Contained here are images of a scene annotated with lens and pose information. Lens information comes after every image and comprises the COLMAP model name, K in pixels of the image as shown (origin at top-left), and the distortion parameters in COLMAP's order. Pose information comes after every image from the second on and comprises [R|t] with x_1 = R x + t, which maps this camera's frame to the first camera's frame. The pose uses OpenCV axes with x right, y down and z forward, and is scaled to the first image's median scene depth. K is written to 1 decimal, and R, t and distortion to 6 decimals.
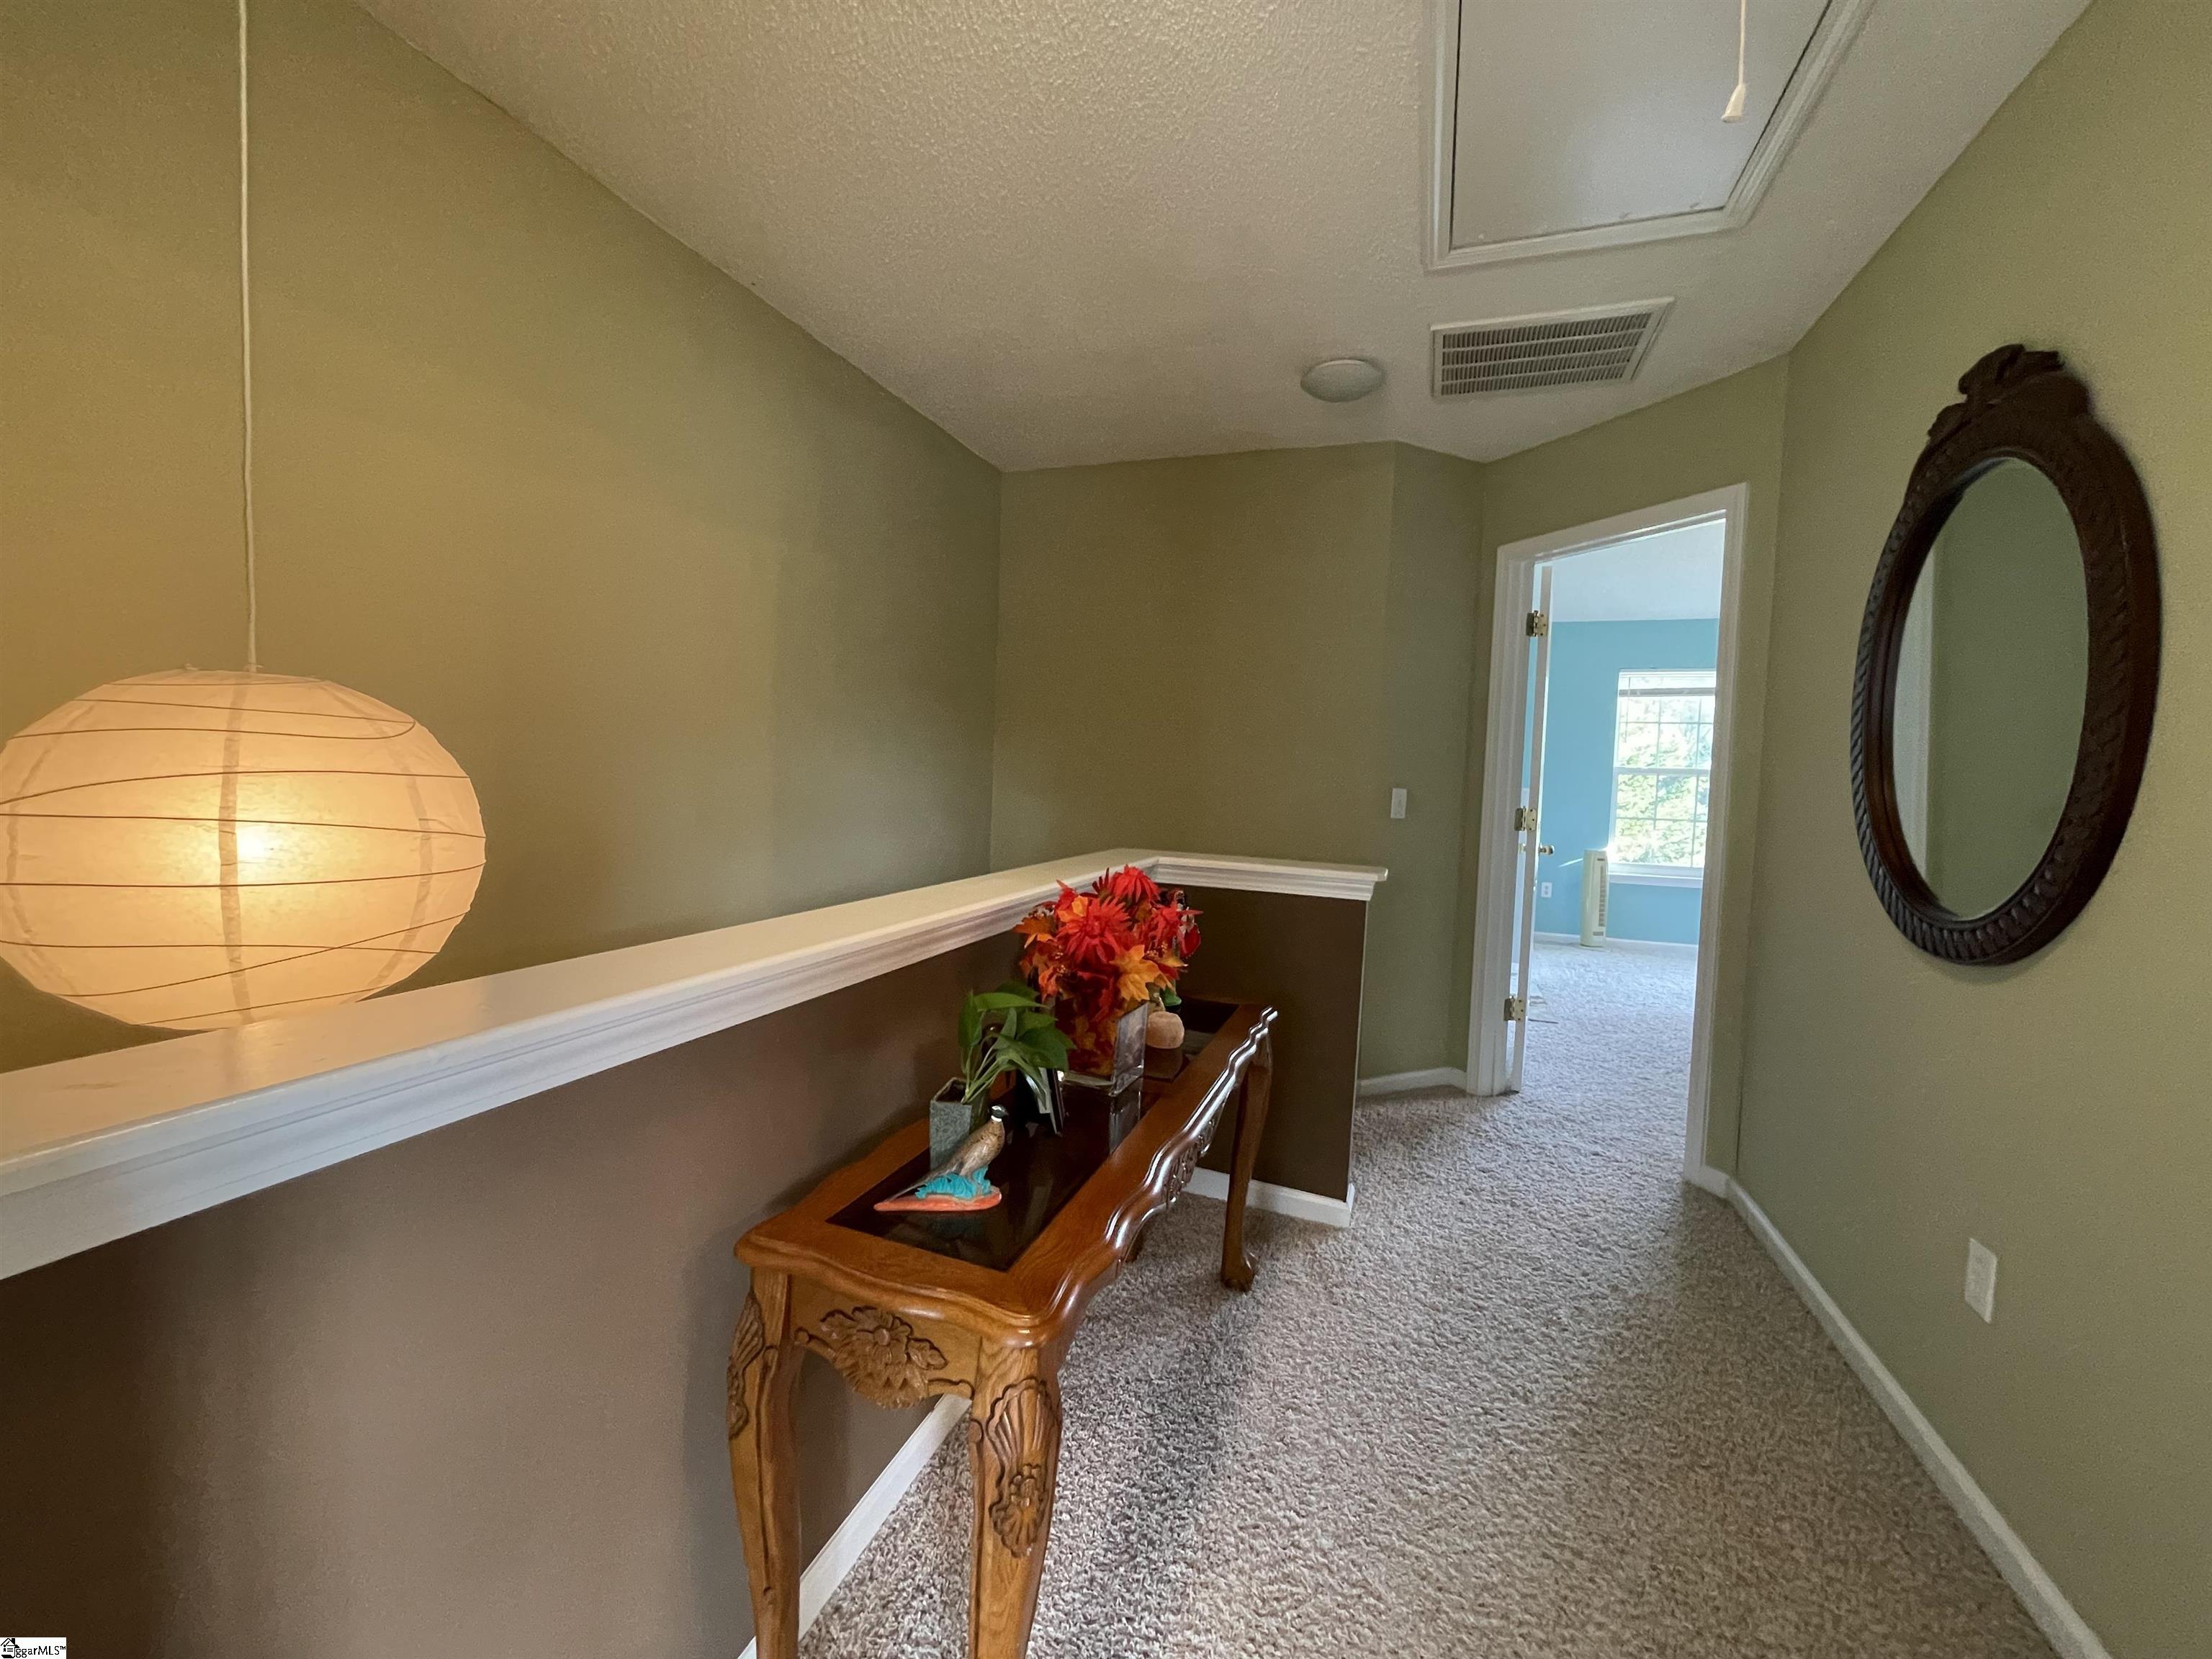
lens RADIAL K [[896.9, 0, 1102.0], [0, 896.9, 818.0], [0, 0, 1]] dist [-0.000701, 0.000812]
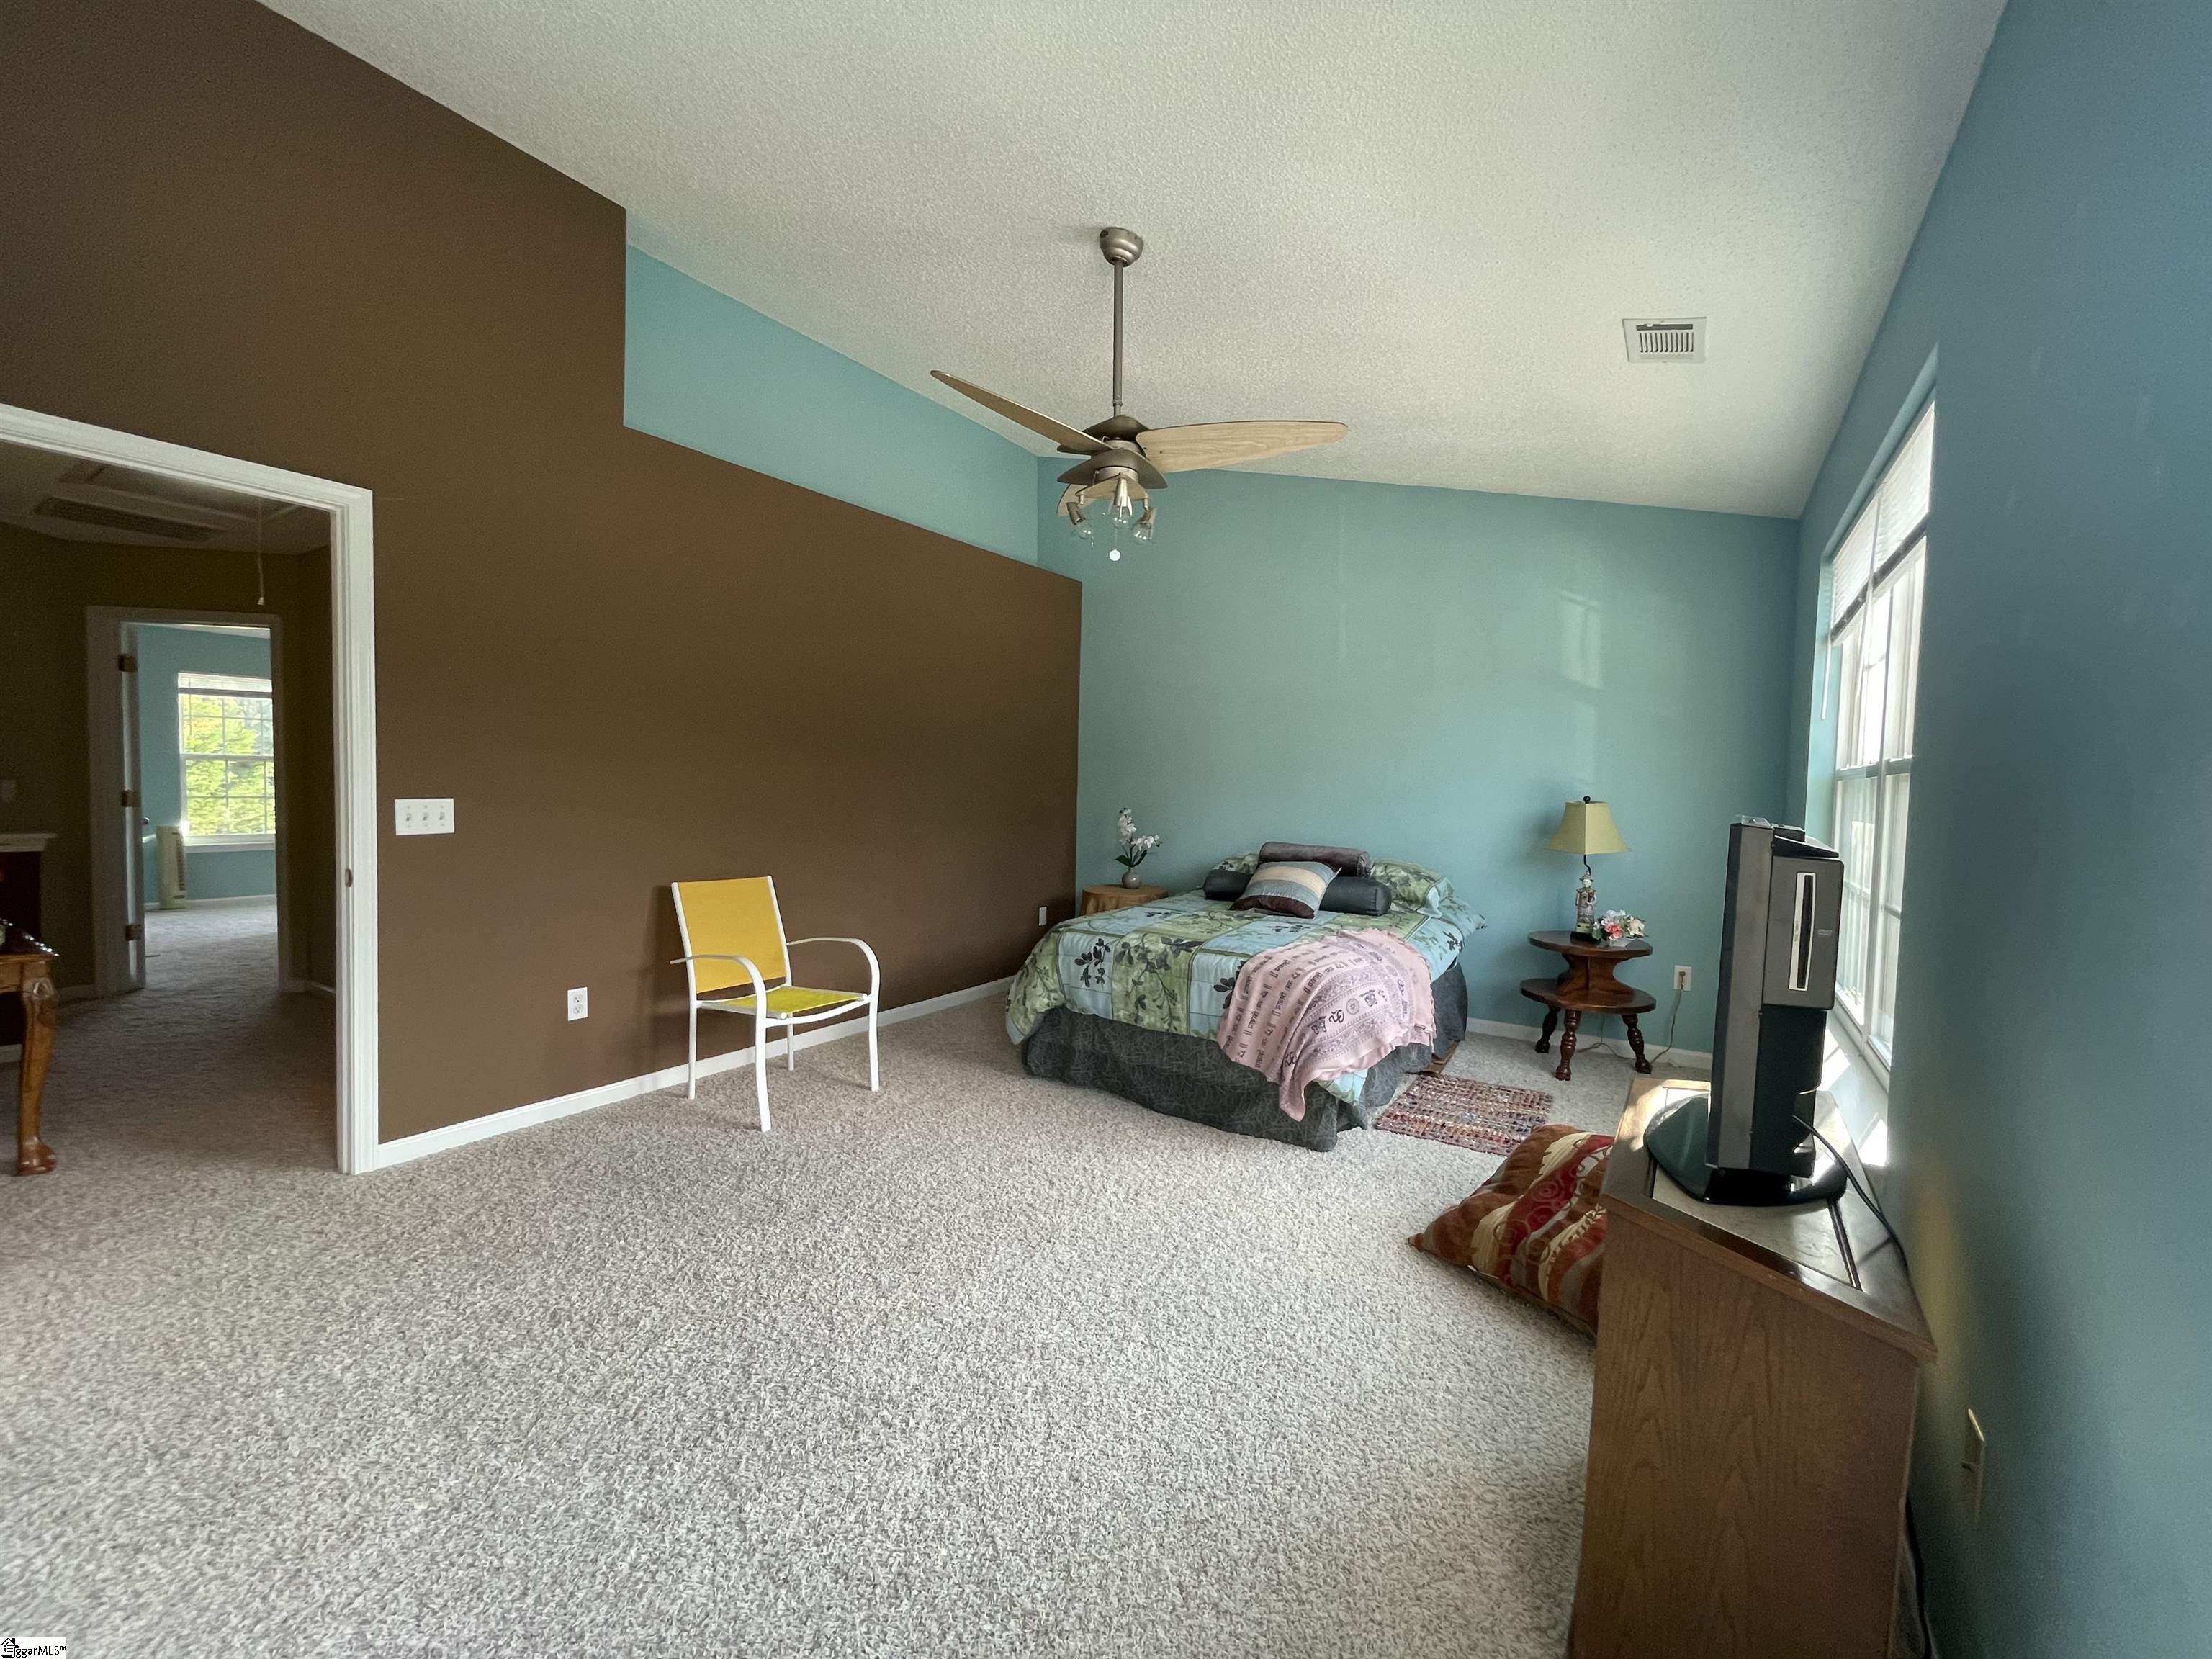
lens RADIAL K [[896.9, 0, 1107.4], [0, 896.9, 832.8], [0, 0, 1]] dist [-0.000701, 0.000812]
pose [[0.227500, -0.076859, 0.970740, -0.301966], [0.033818, 0.996903, 0.071005, 0.003359], [-0.973191, 0.016675, 0.229395, -0.449493]]
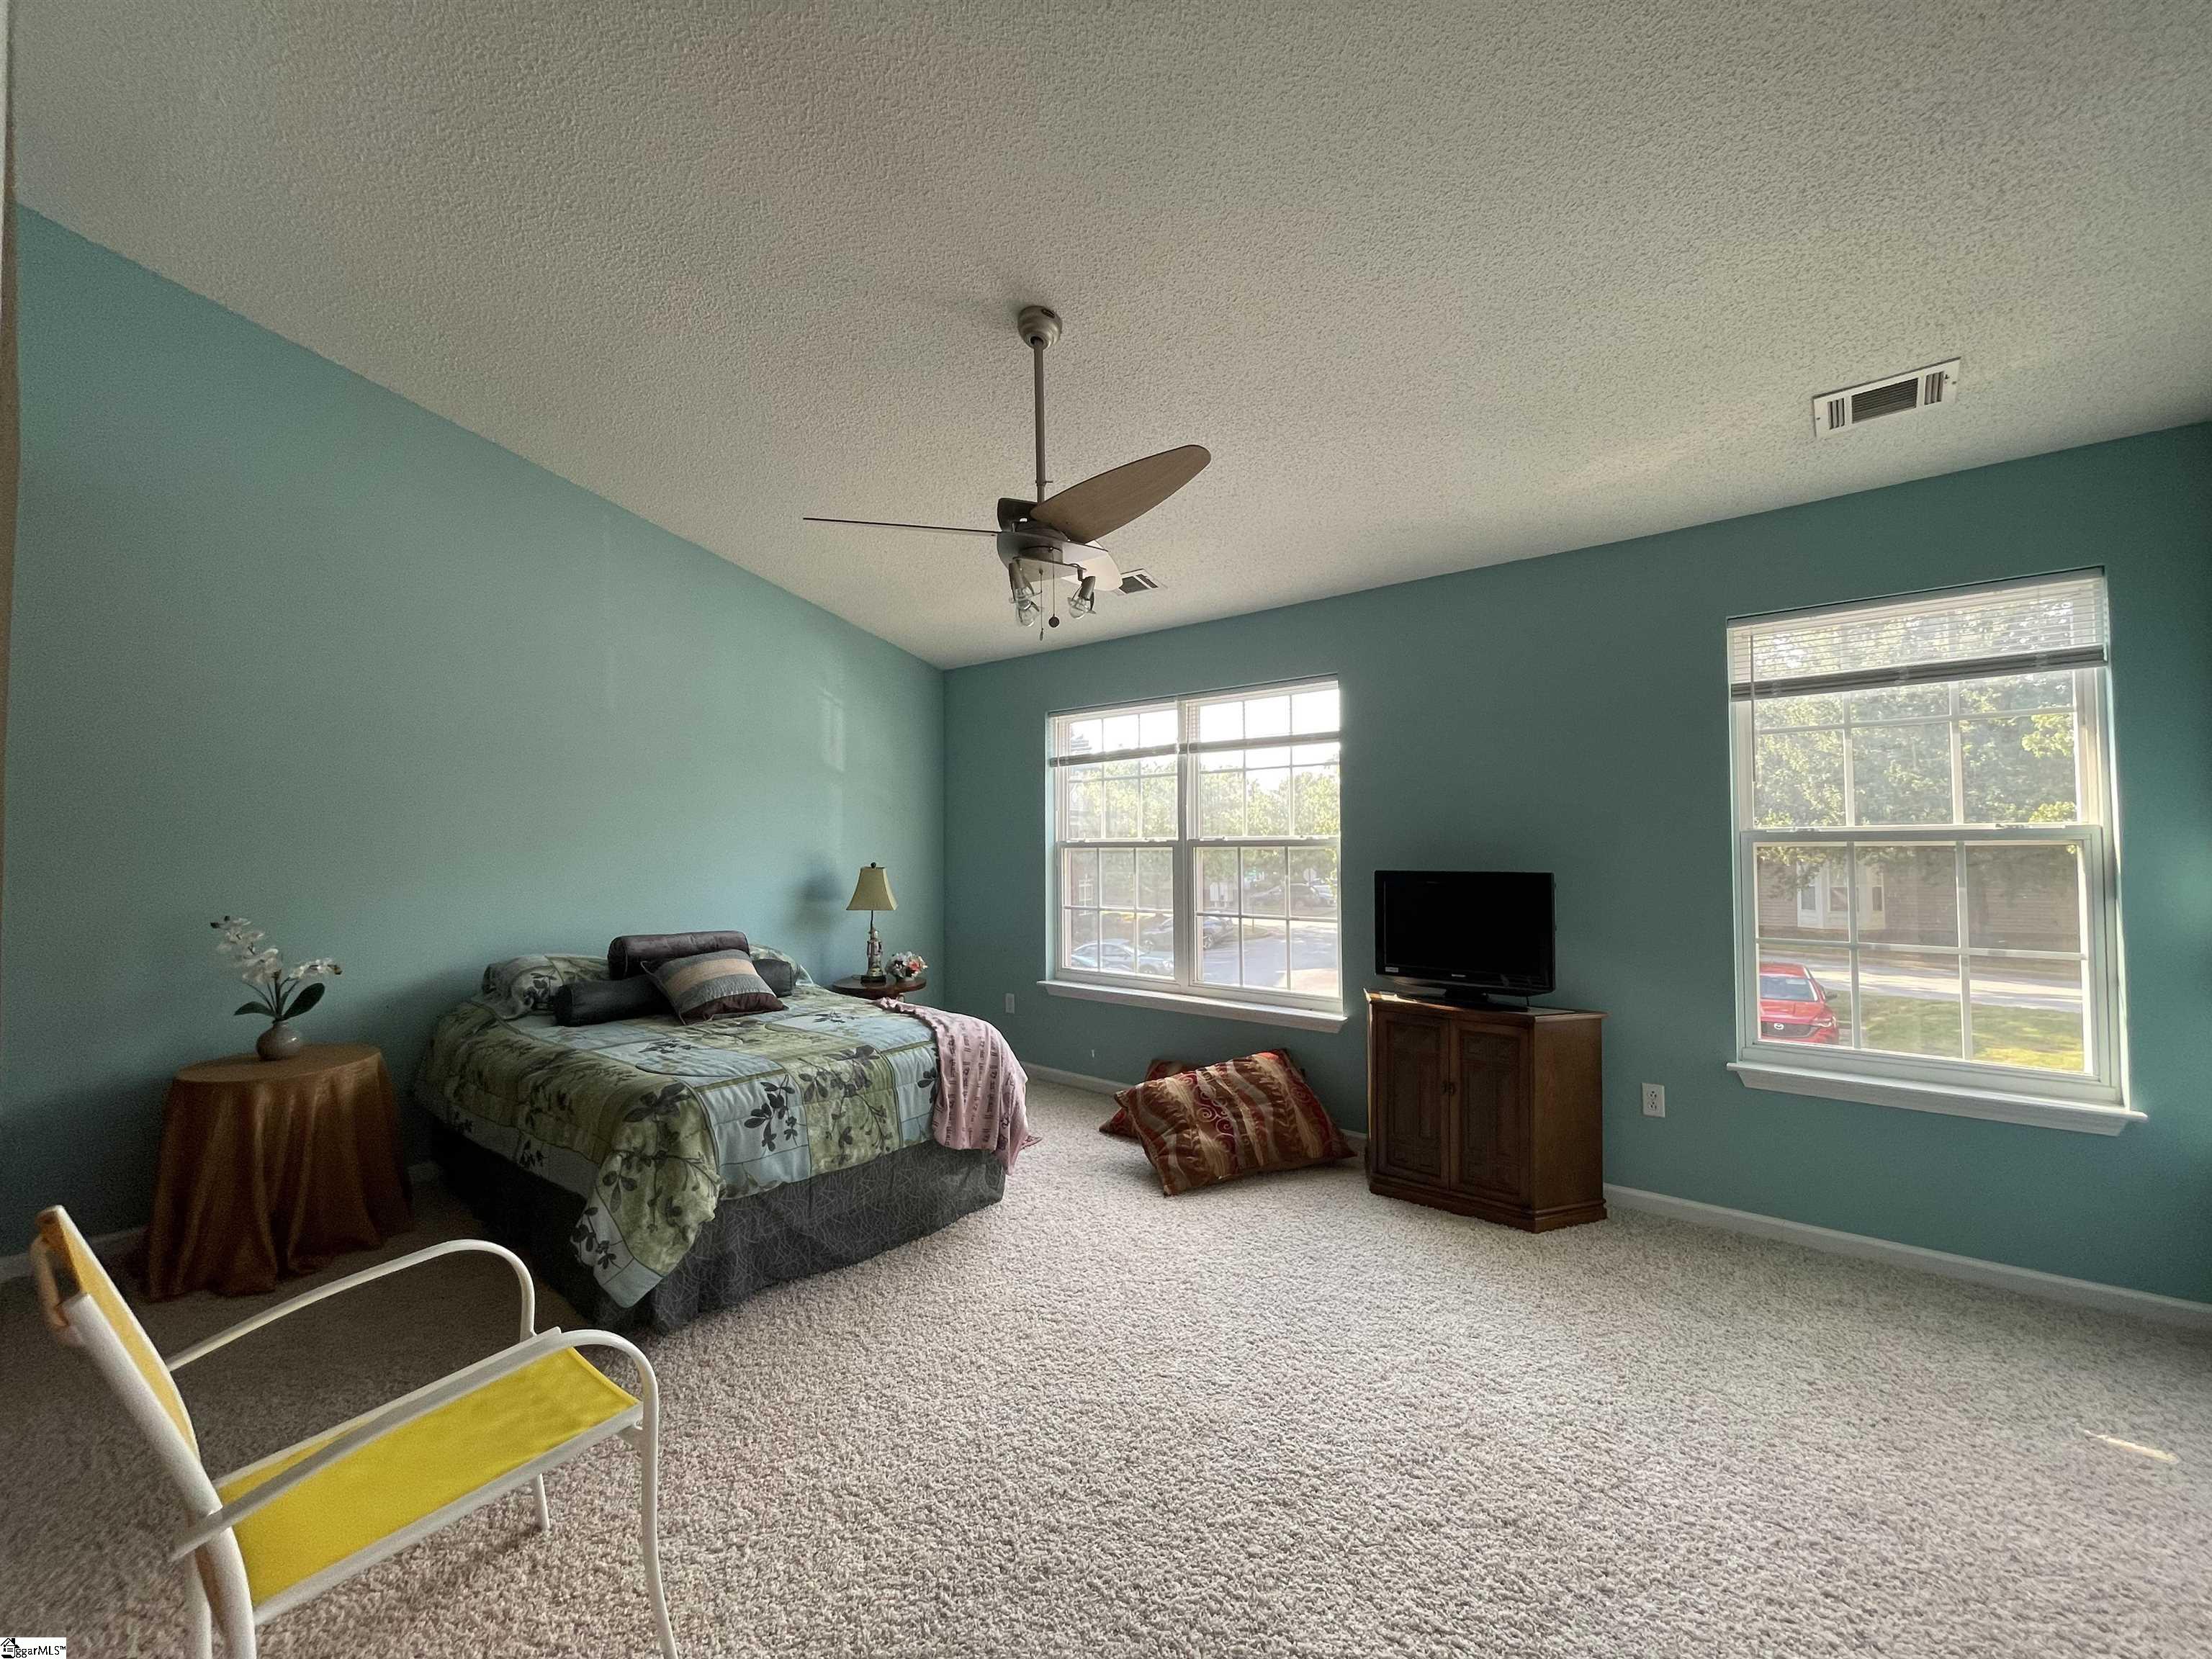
lens RADIAL K [[896.9, 0, 1109.1], [0, 896.9, 822.0], [0, 0, 1]] dist [-0.000701, 0.000812]
pose [[-0.948699, -0.021519, 0.315447, 0.842665], [-0.012369, 0.999443, 0.030982, -0.128677], [-0.315938, 0.025491, -0.948437, 1.656054]]
